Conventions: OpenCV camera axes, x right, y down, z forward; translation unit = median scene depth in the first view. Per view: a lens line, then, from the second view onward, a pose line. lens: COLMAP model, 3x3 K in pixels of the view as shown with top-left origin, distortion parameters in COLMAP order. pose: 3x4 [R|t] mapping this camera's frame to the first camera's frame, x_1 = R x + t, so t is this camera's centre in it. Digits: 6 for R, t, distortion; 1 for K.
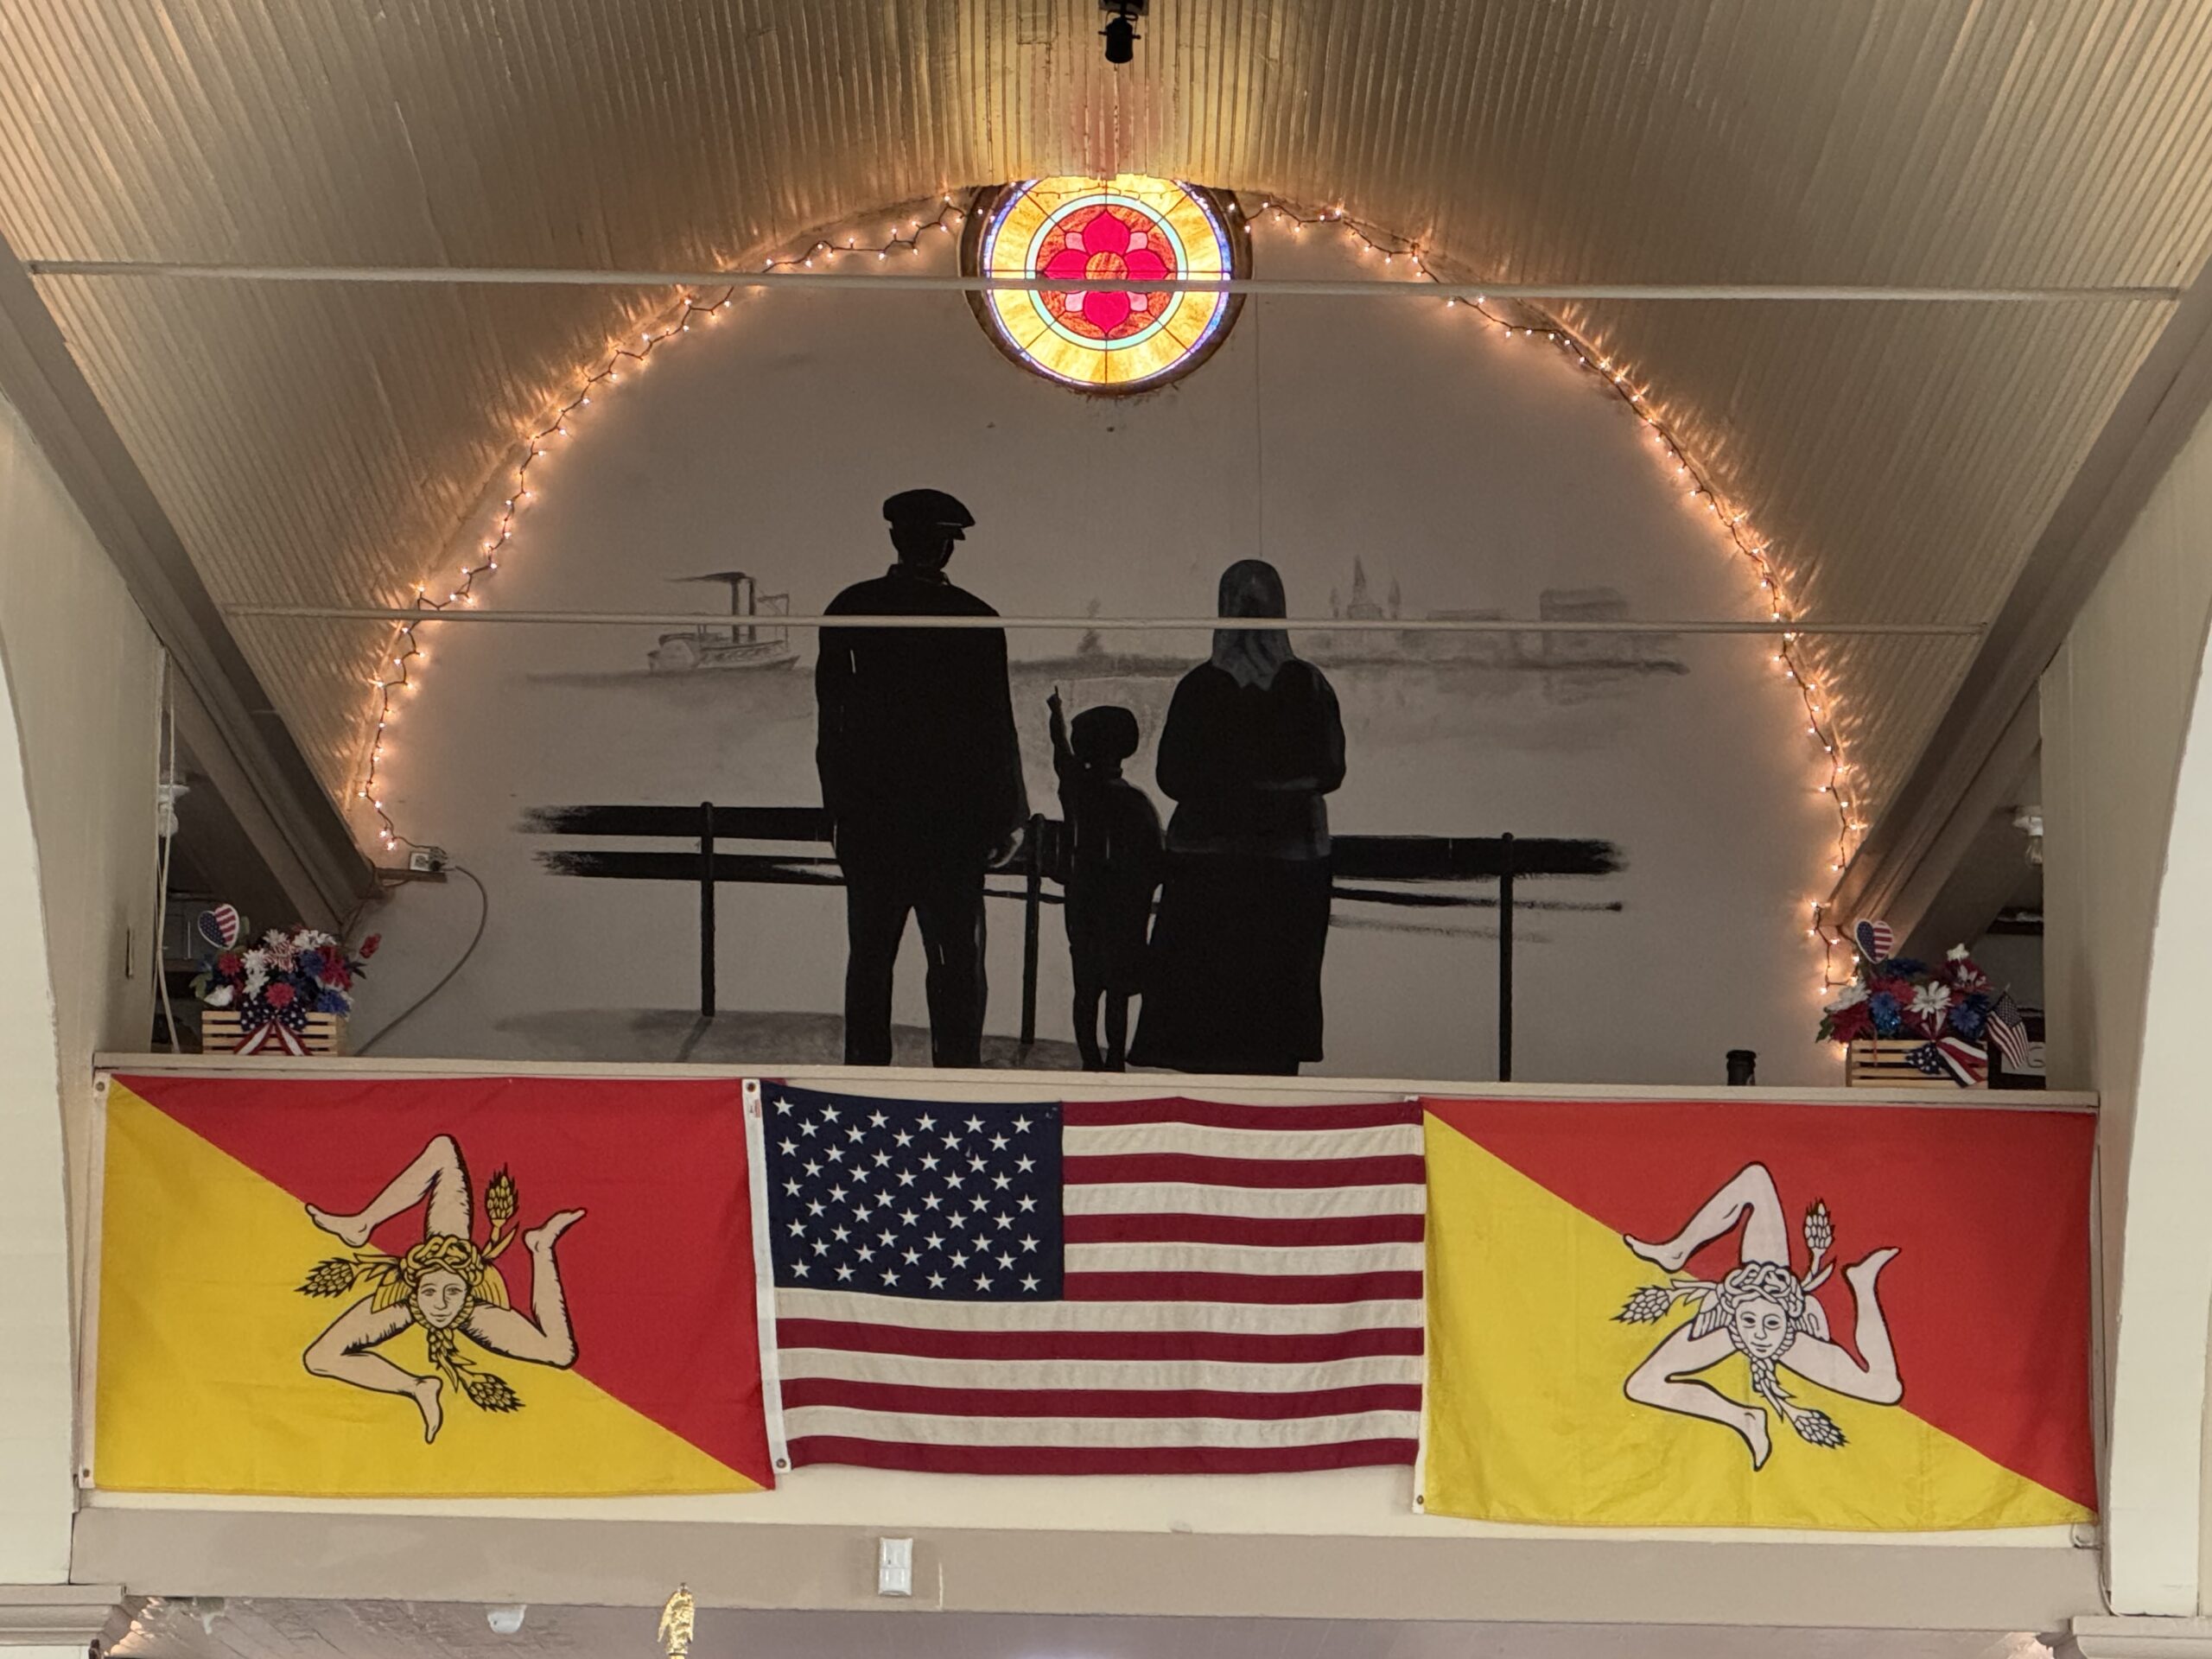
lens RADIAL K [[6878.9, 0, 1098.2], [0, 6878.9, 766.7], [0, 0, 1]] dist [-0.549622, 15.928226]
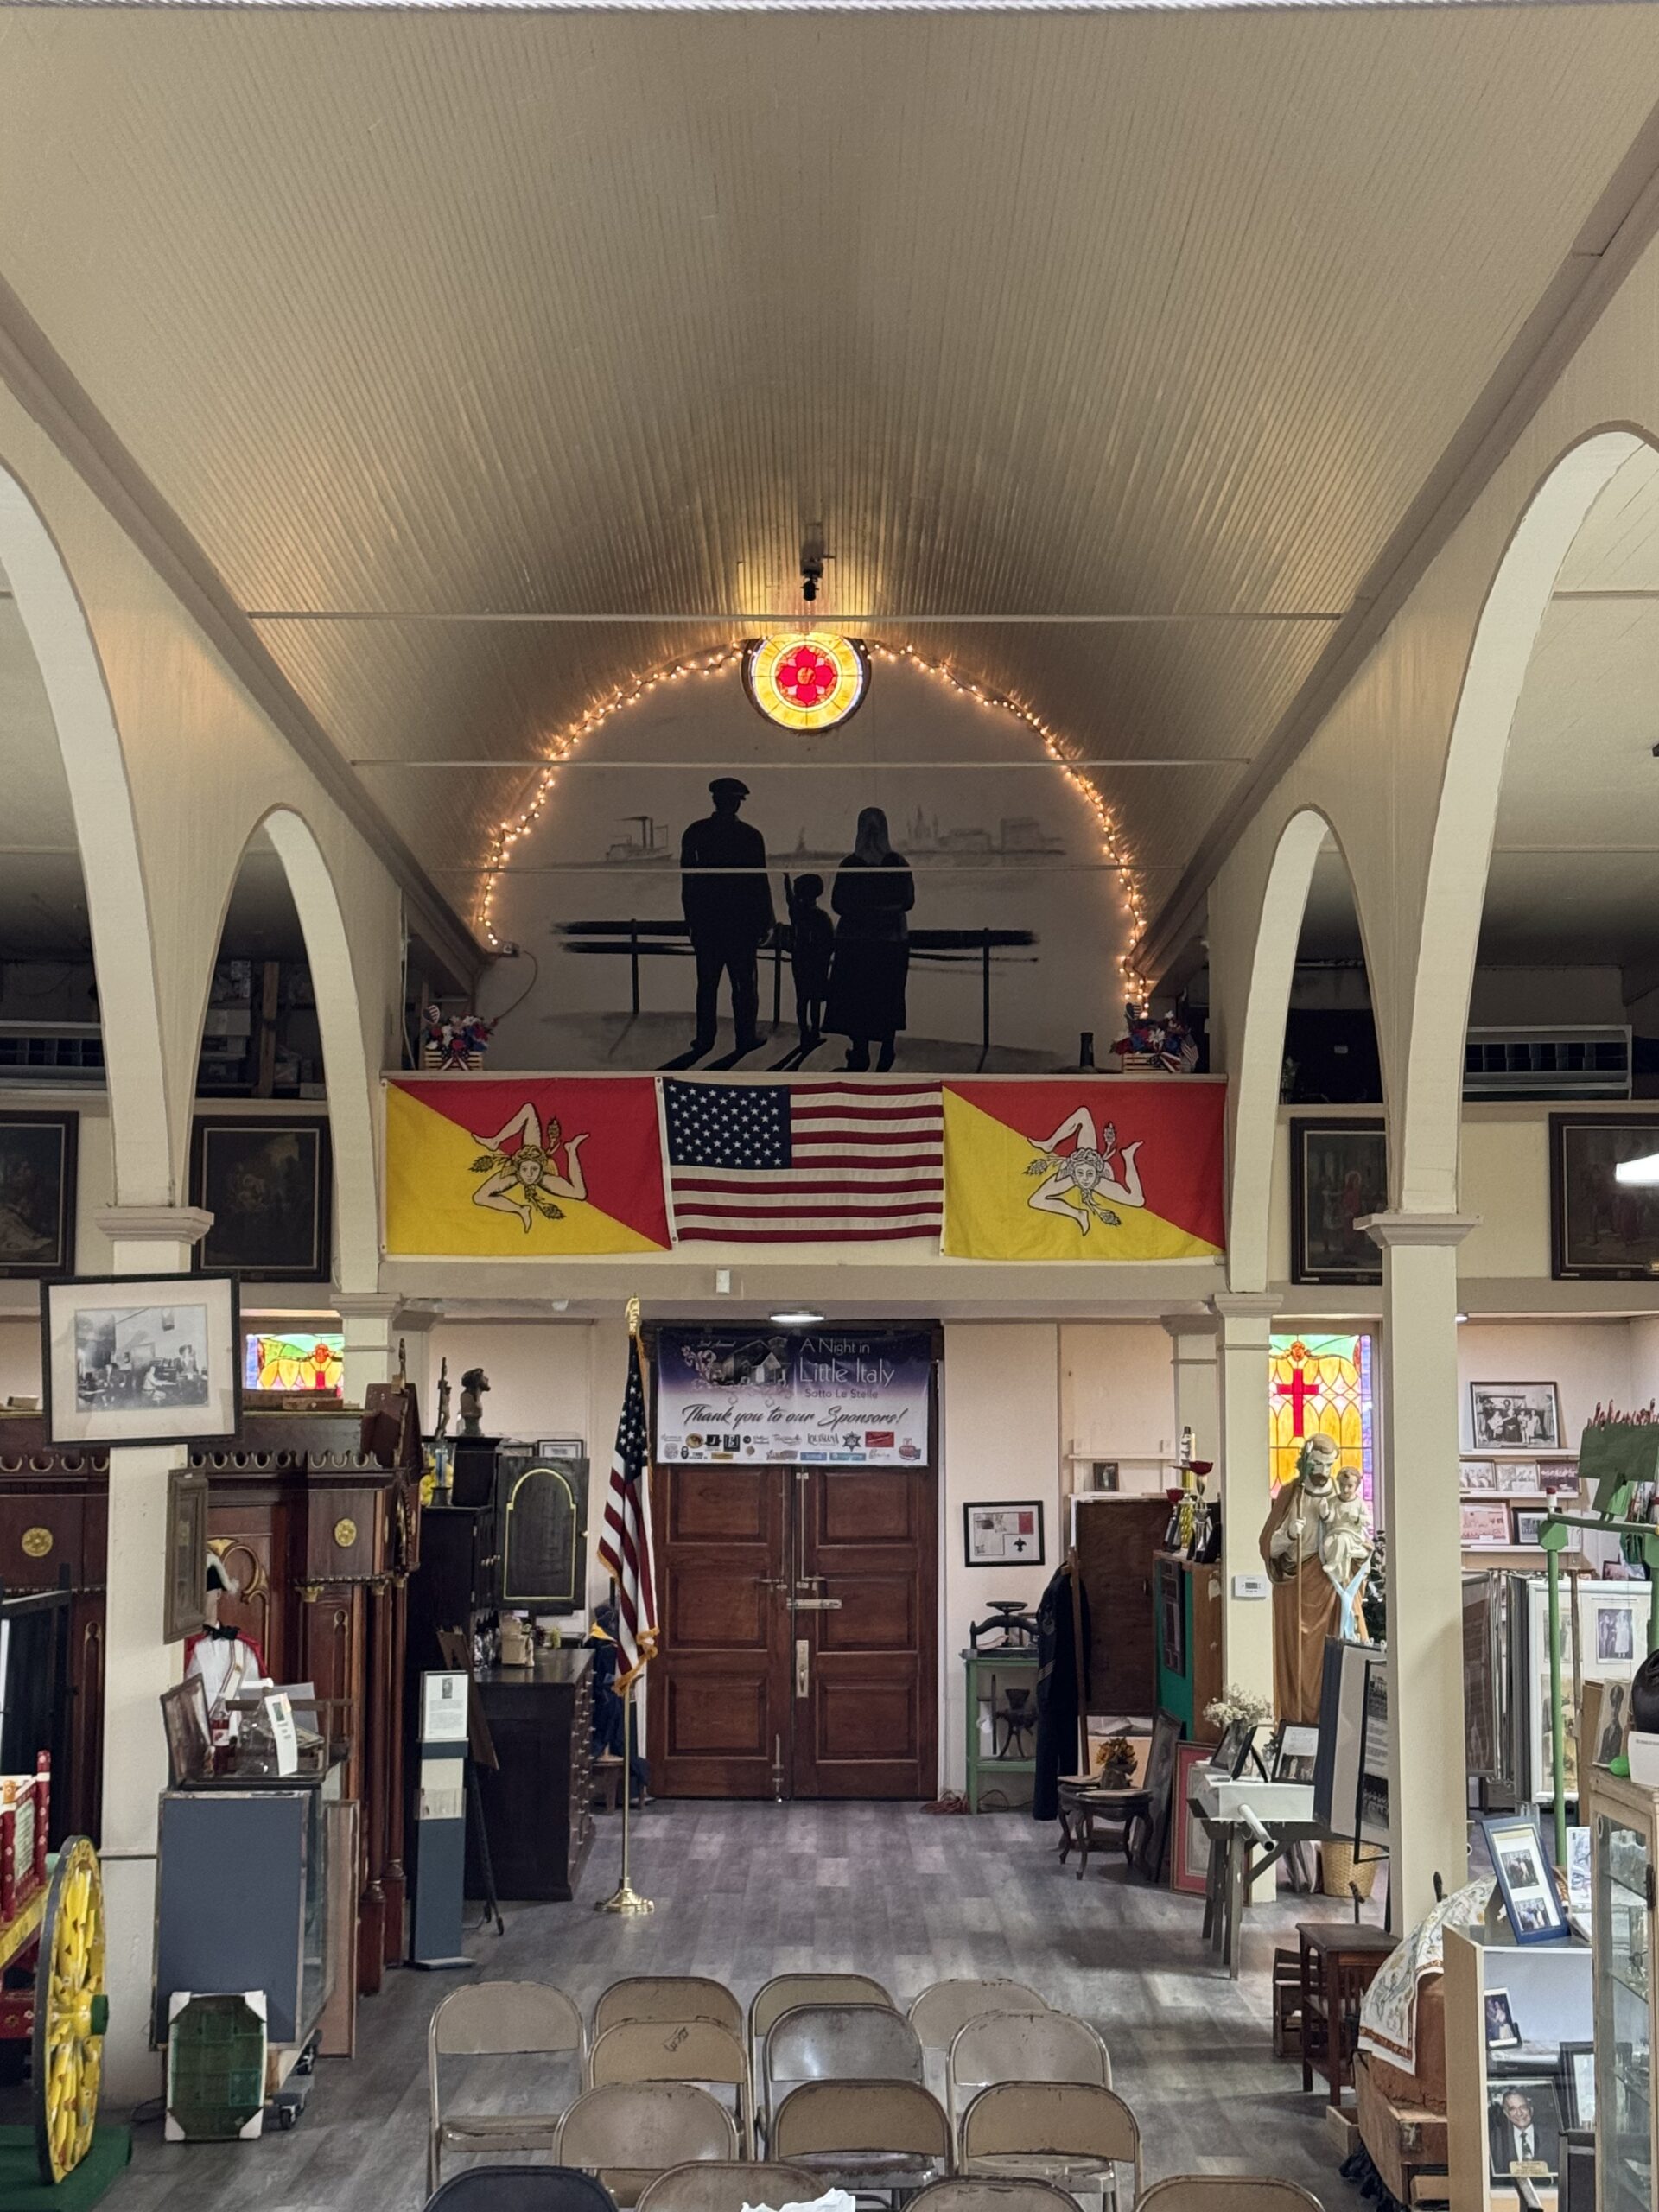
lens RADIAL K [[3495.0, 0, 831.0], [0, 3495.0, 1109.4], [0, 0, 1]] dist [0.032298, 0.003272]
pose [[0.999888, -0.014765, 0.002592, 0.005704], [0.014410, 0.994345, 0.105212, -0.069771], [-0.004131, -0.105163, 0.994446, -0.202790]]
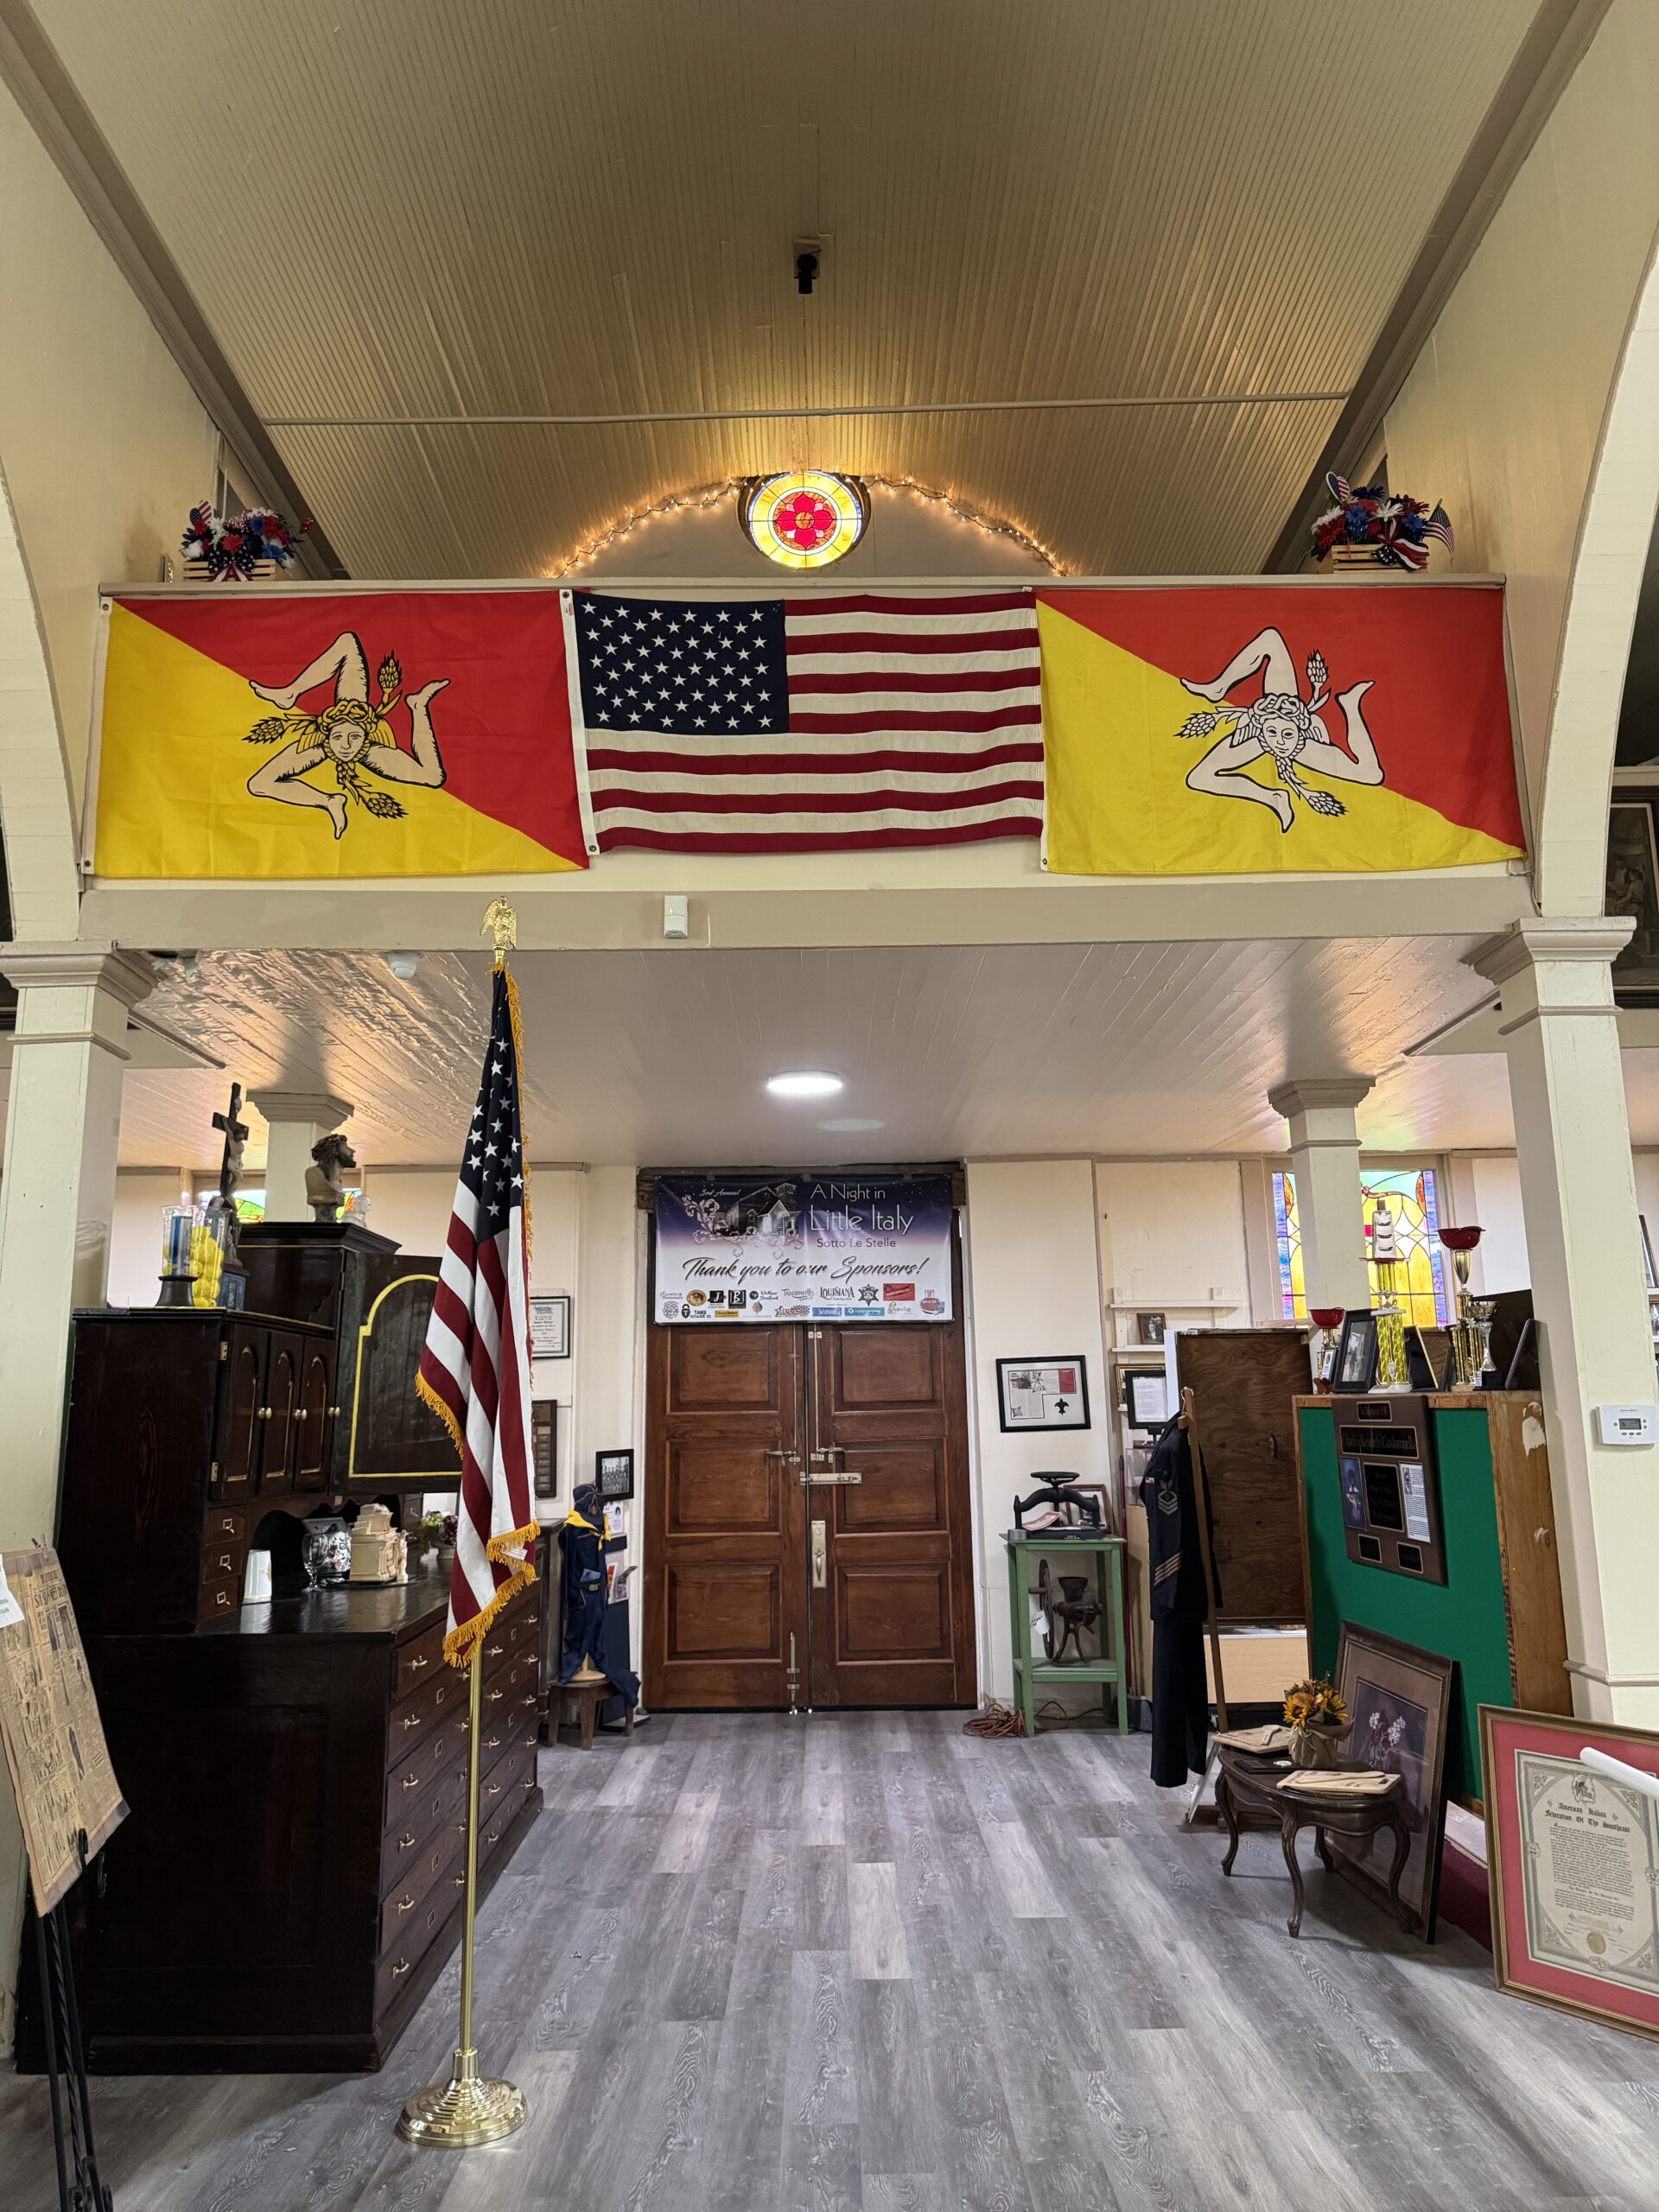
lens RADIAL K [[1535.6, 0, 827.7], [0, 1535.6, 1111.4], [0, 0, 1]] dist [0.133701, -0.247871]
pose [[0.999439, -0.032502, 0.008126, -0.002223], [0.032433, 0.999437, 0.008533, 0.153308], [-0.008399, -0.008265, 0.999931, 0.675557]]
